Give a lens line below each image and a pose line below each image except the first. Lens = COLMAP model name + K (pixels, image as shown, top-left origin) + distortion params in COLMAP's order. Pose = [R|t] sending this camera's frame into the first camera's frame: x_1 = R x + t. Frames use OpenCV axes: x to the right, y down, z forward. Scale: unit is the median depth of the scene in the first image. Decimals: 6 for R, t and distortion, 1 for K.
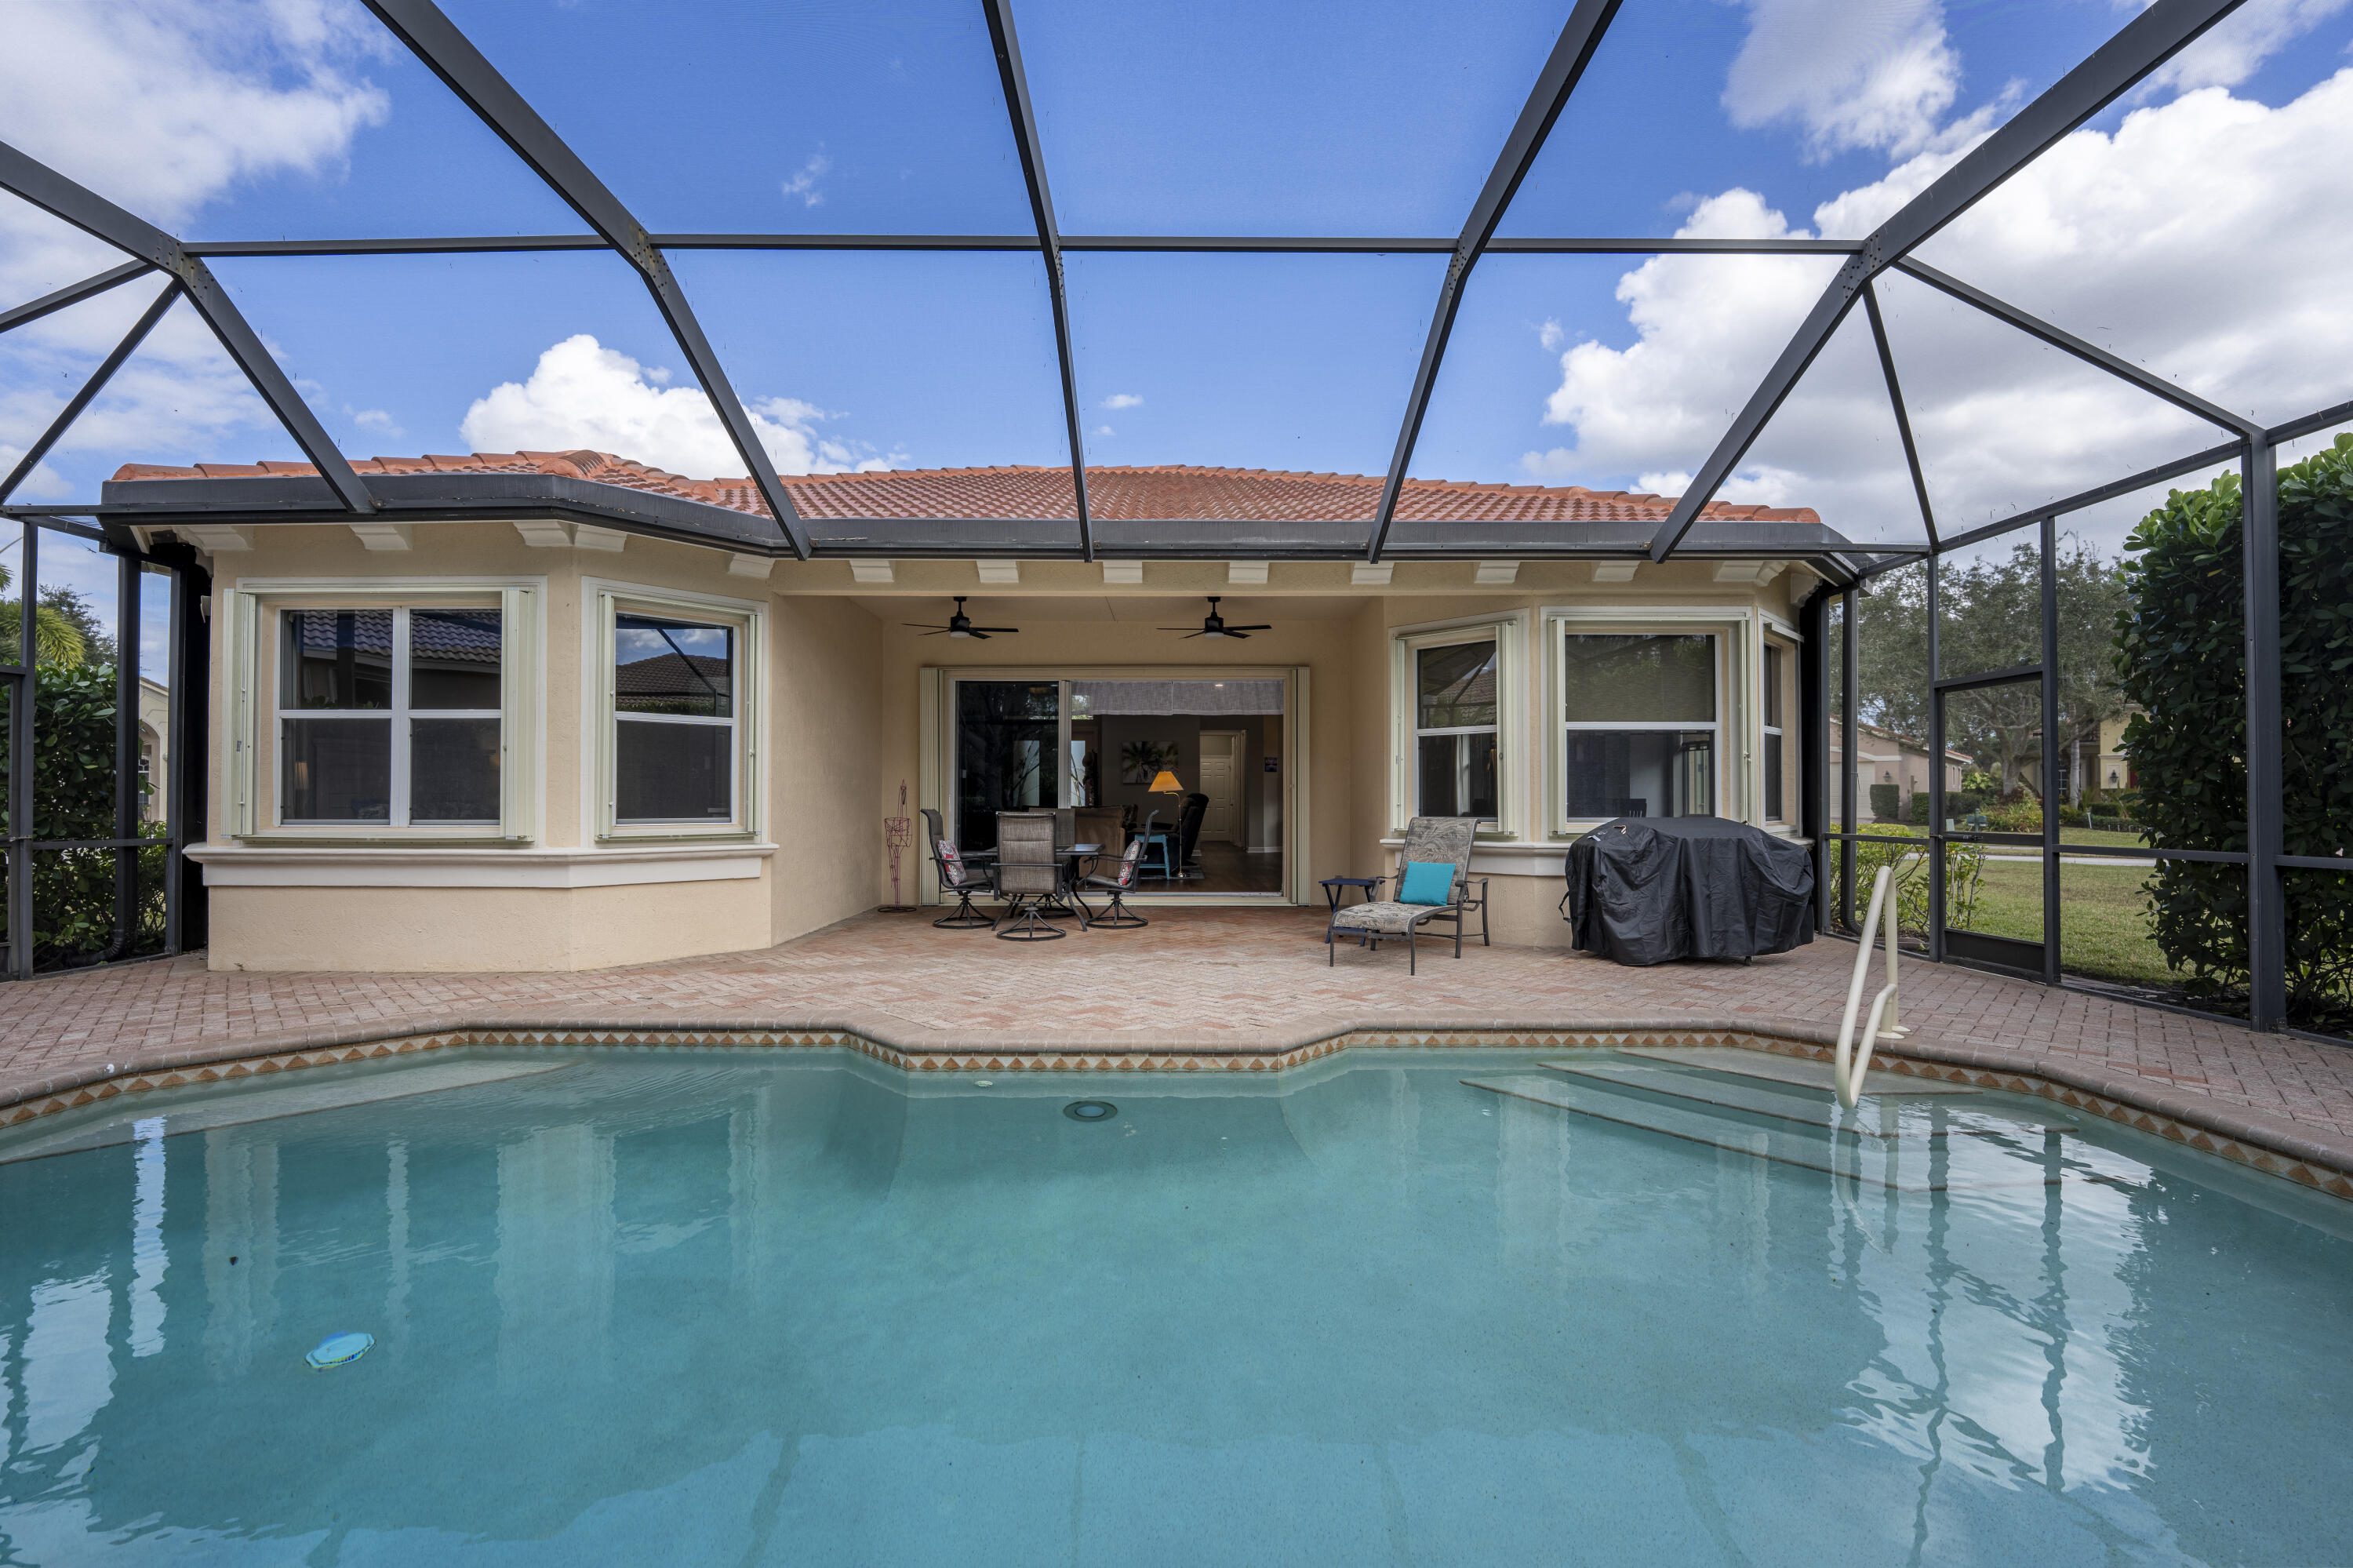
lens RADIAL K [[963.5, 0, 1176.5], [0, 963.5, 784.0], [0, 0, 1]] dist [0.002159, 0.000109]
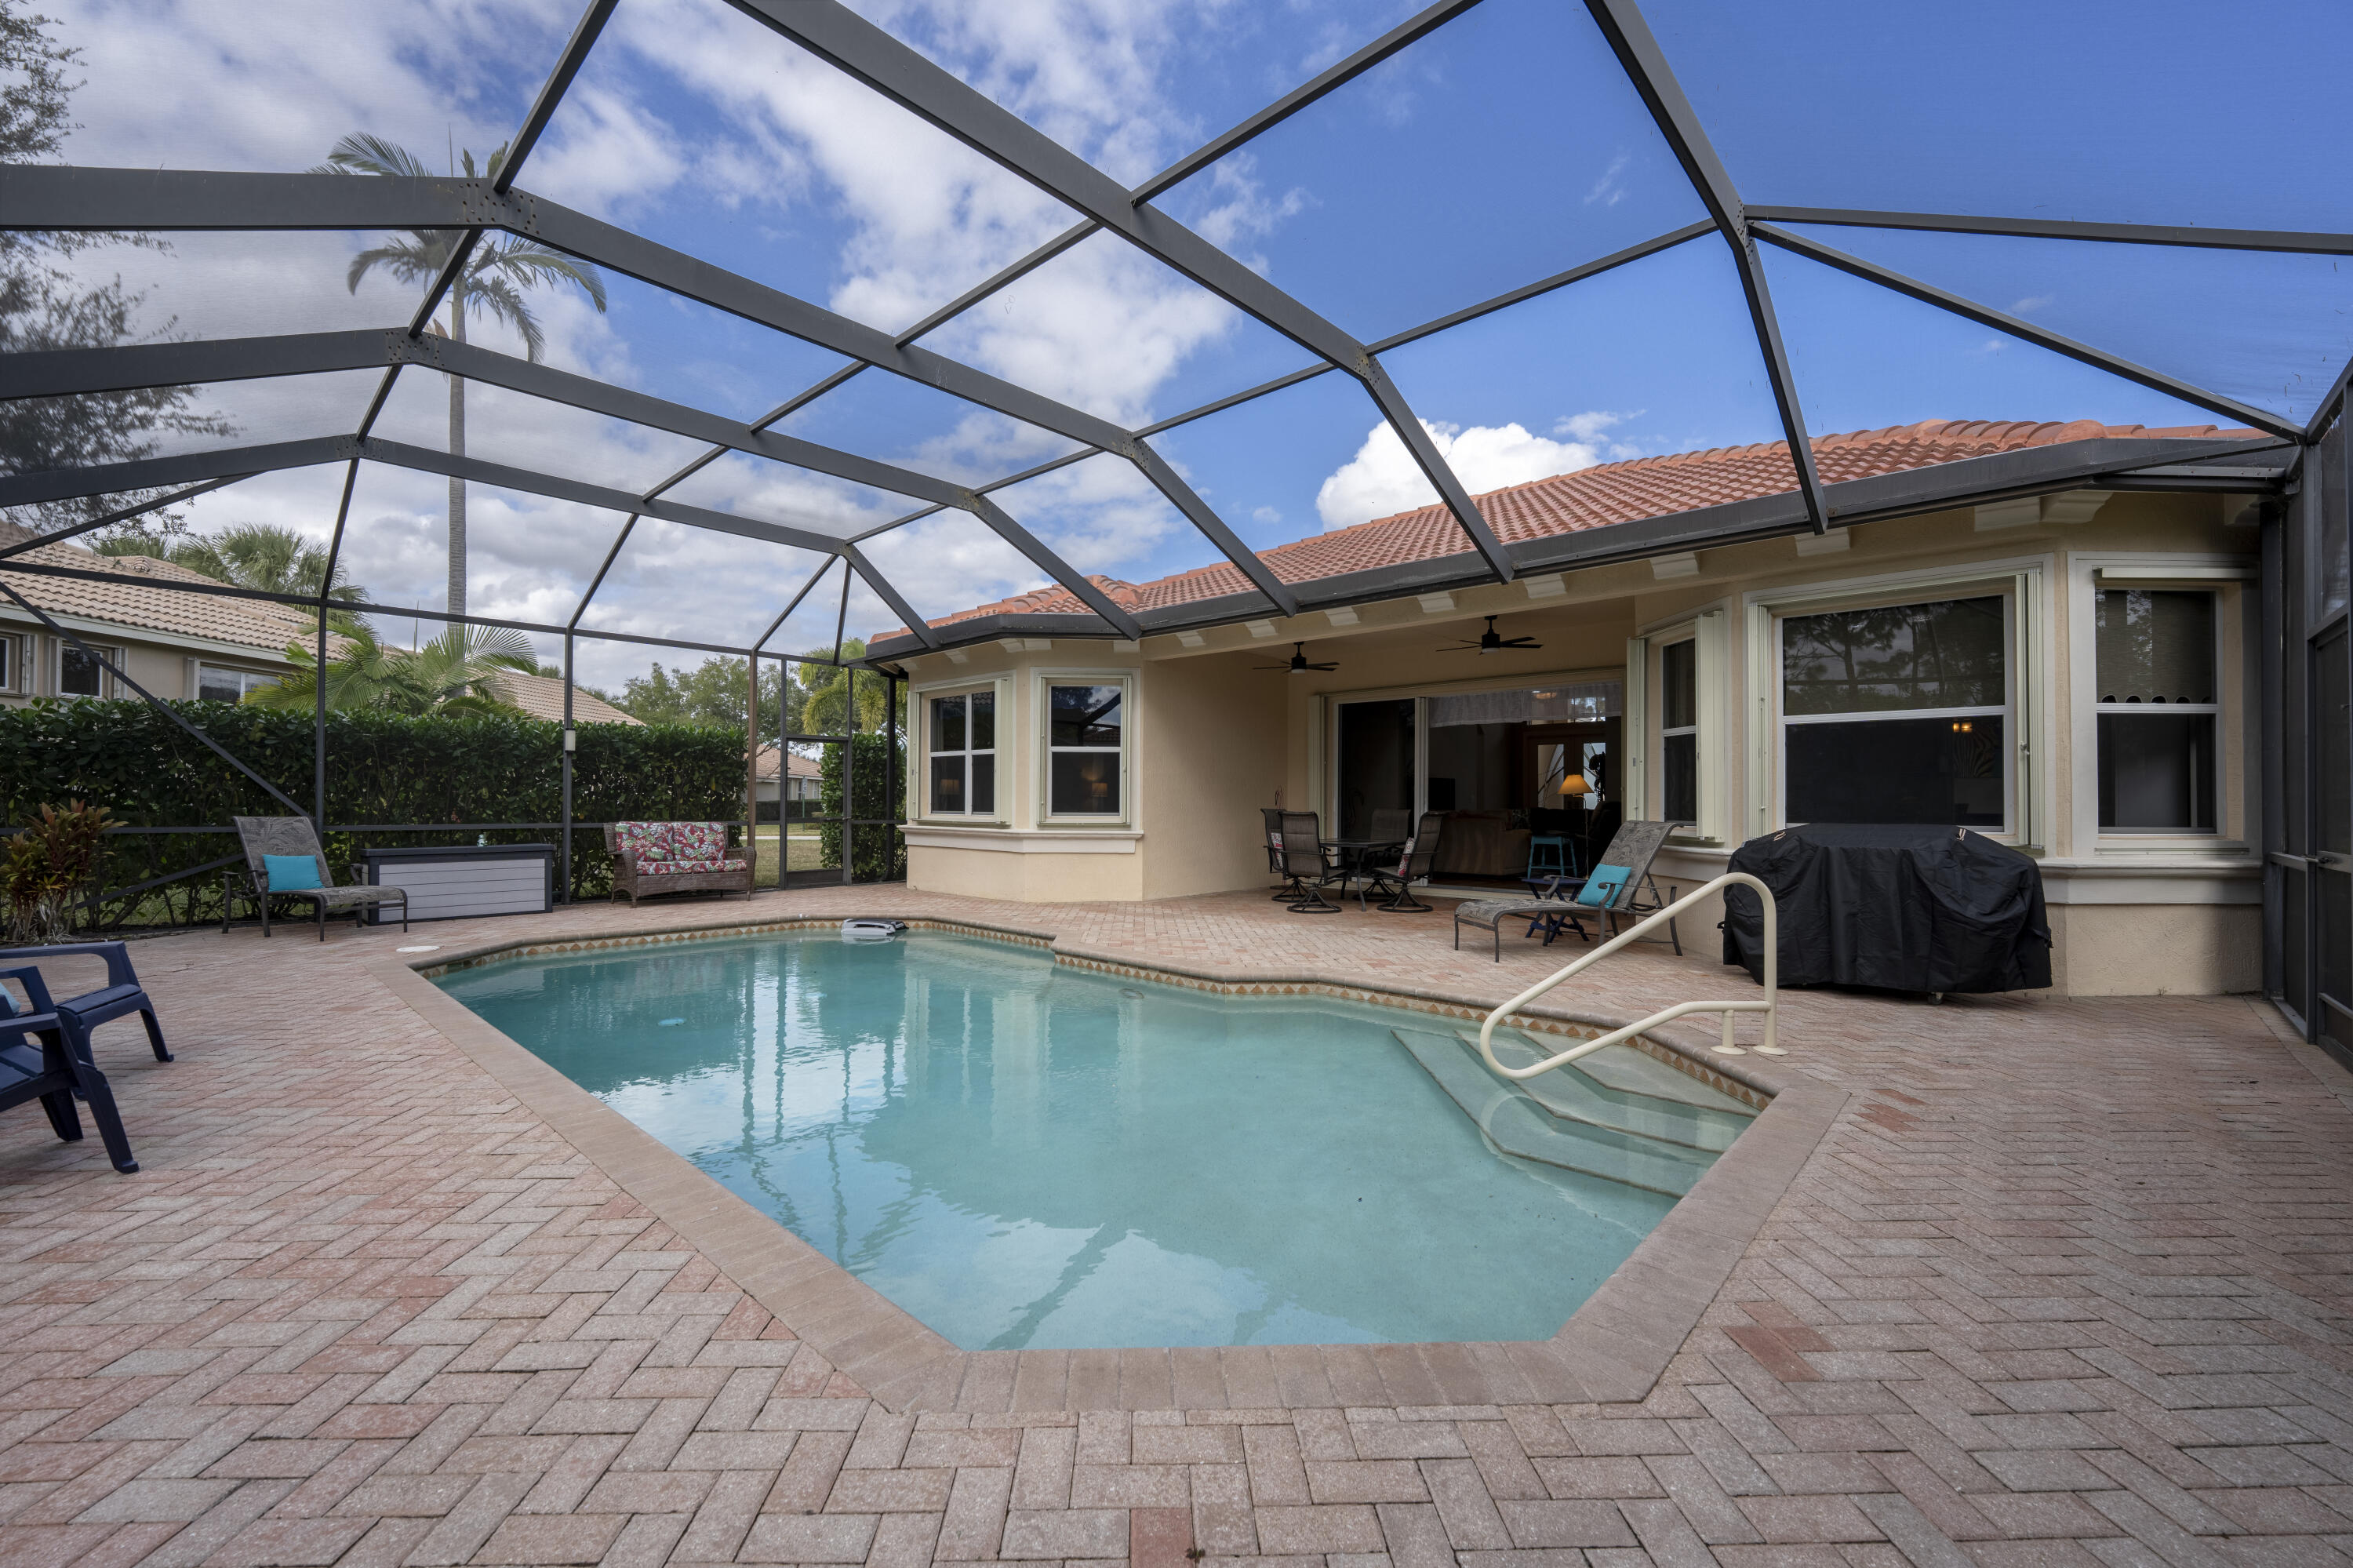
lens RADIAL K [[939.1, 0, 1176.5], [0, 939.1, 784.0], [0, 0, 1]] dist [-0.001183, -0.000243]
pose [[0.734196, -0.010495, -0.678856, 0.650963], [0.002703, 0.999918, -0.012535, 0.008838], [0.678932, 0.007368, 0.734164, -0.023093]]
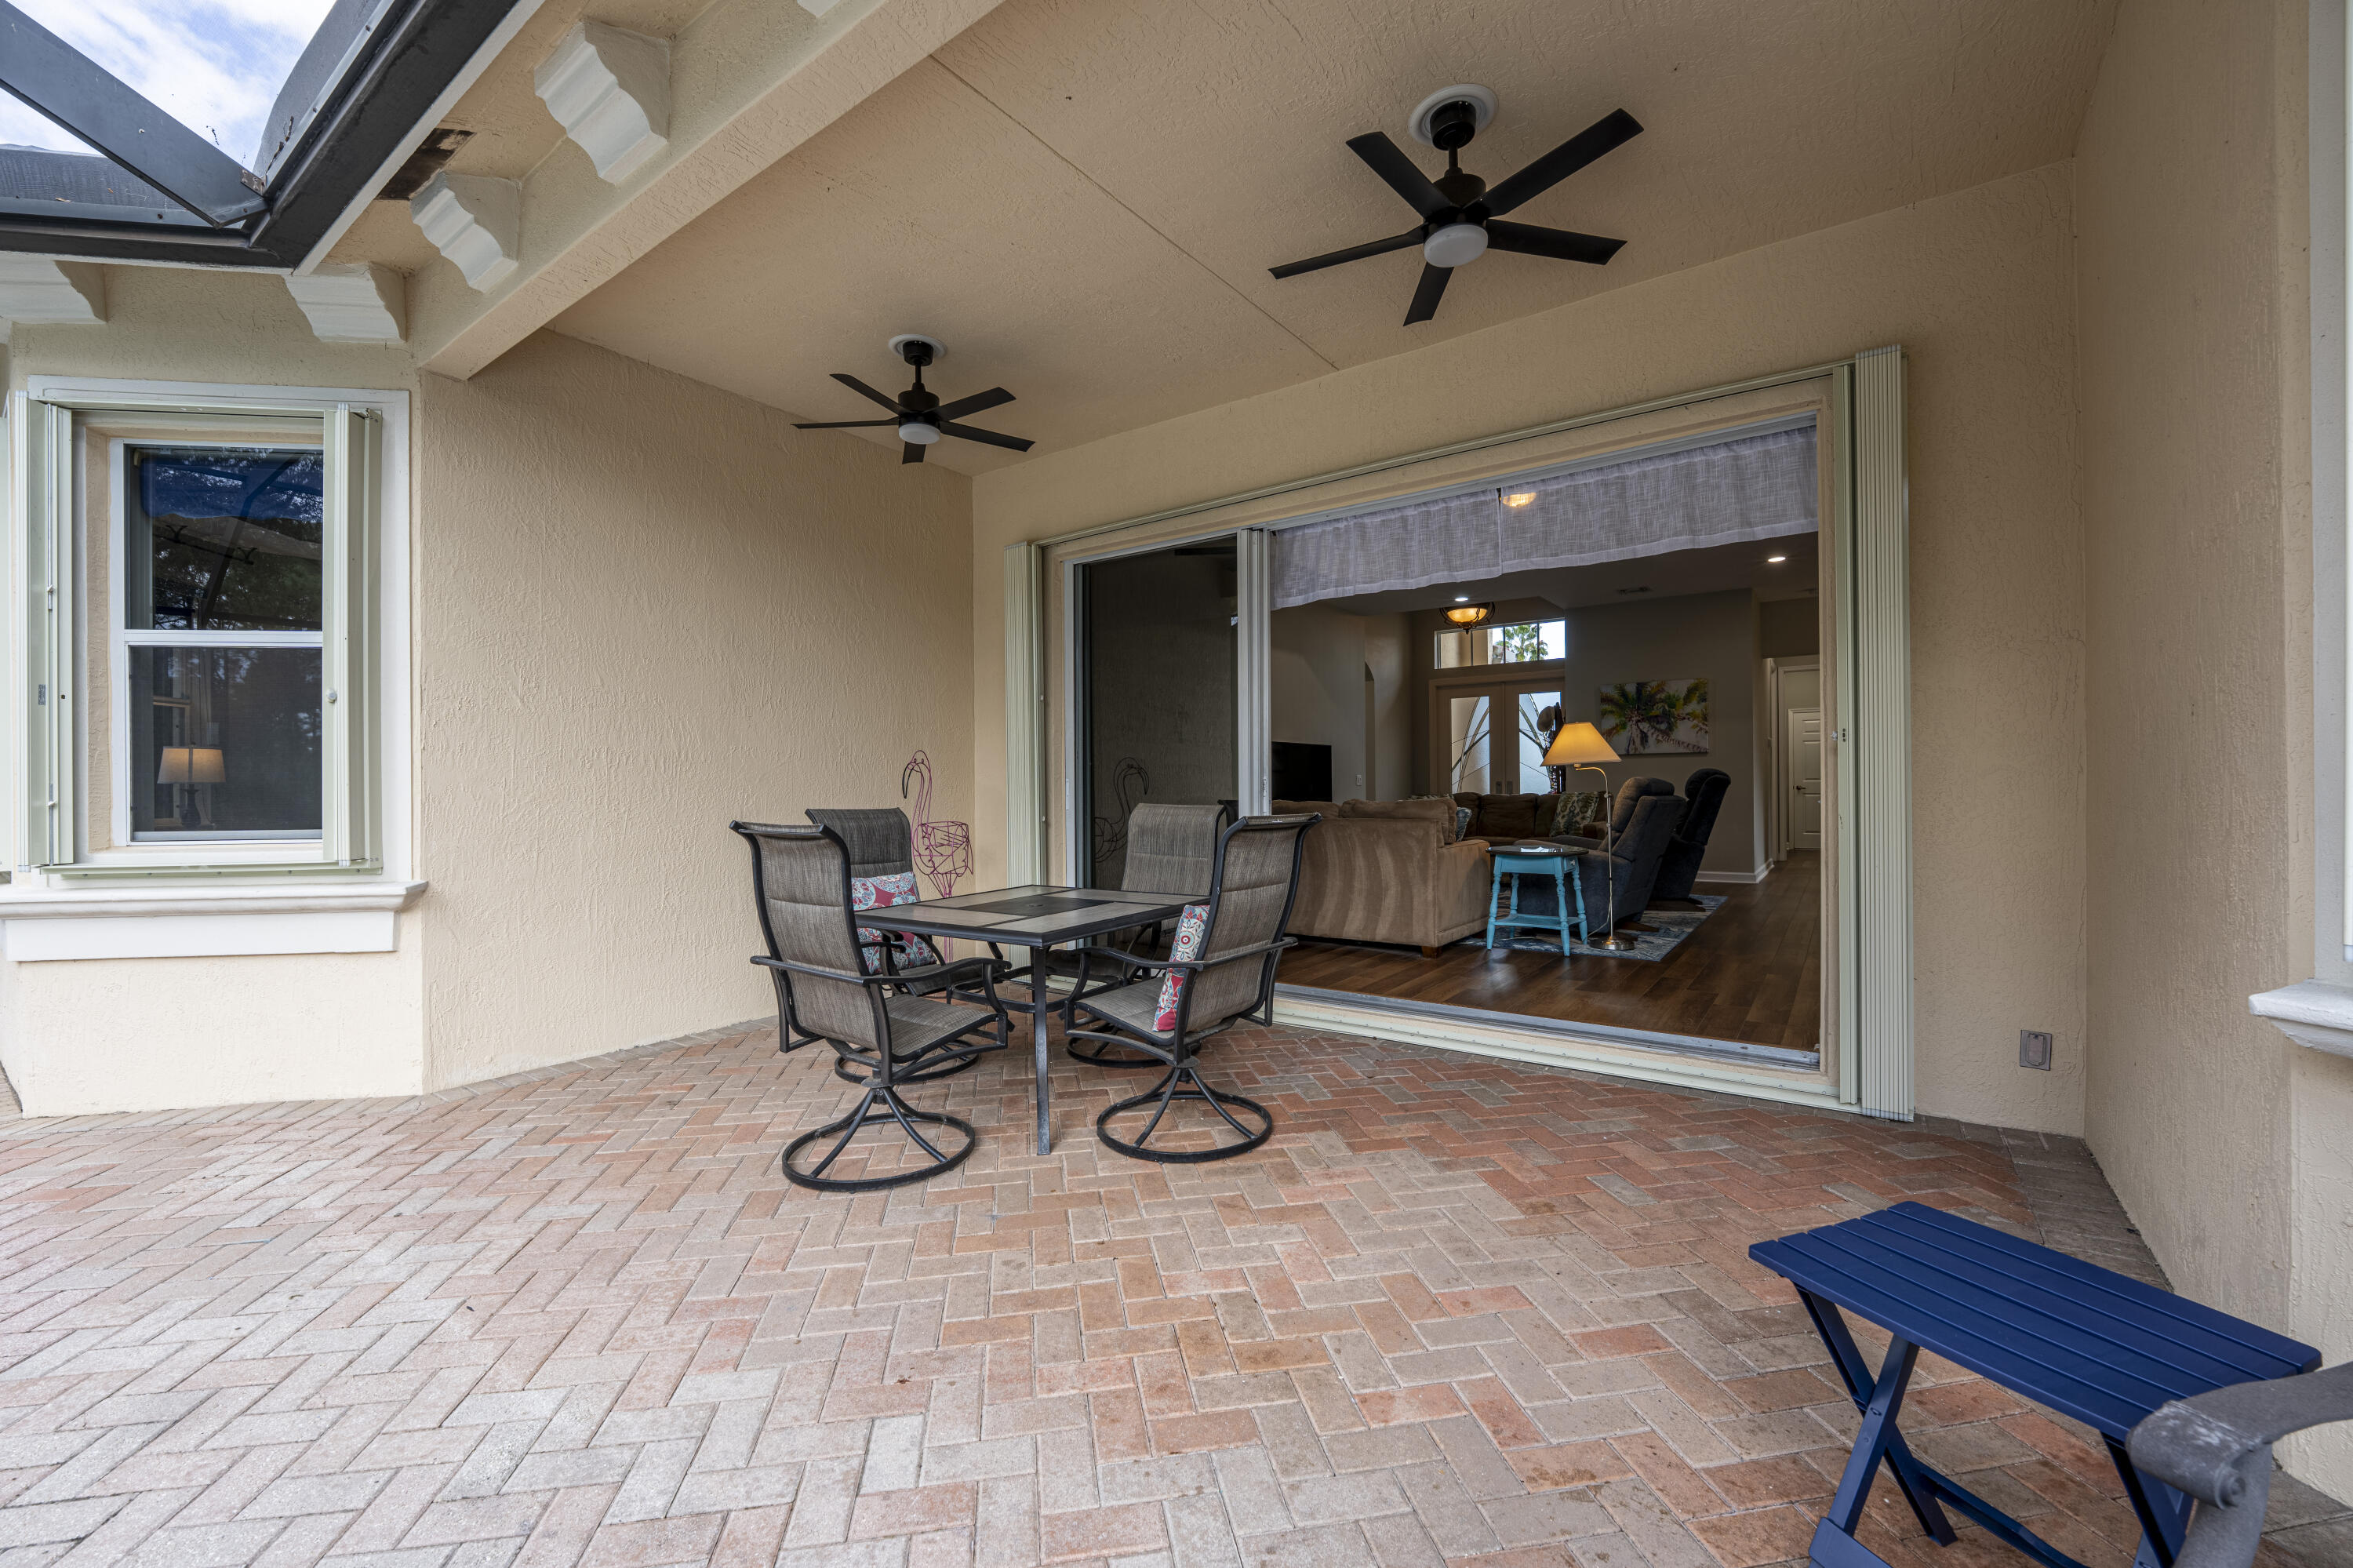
lens RADIAL K [[939.1, 0, 1176.5], [0, 939.1, 784.0], [0, 0, 1]] dist [-0.001183, -0.000243]
pose [[0.816559, -0.016056, -0.577038, 0.177652], [0.017637, 0.999840, -0.002863, 0.022802], [0.576992, -0.007839, 0.816712, 0.920696]]
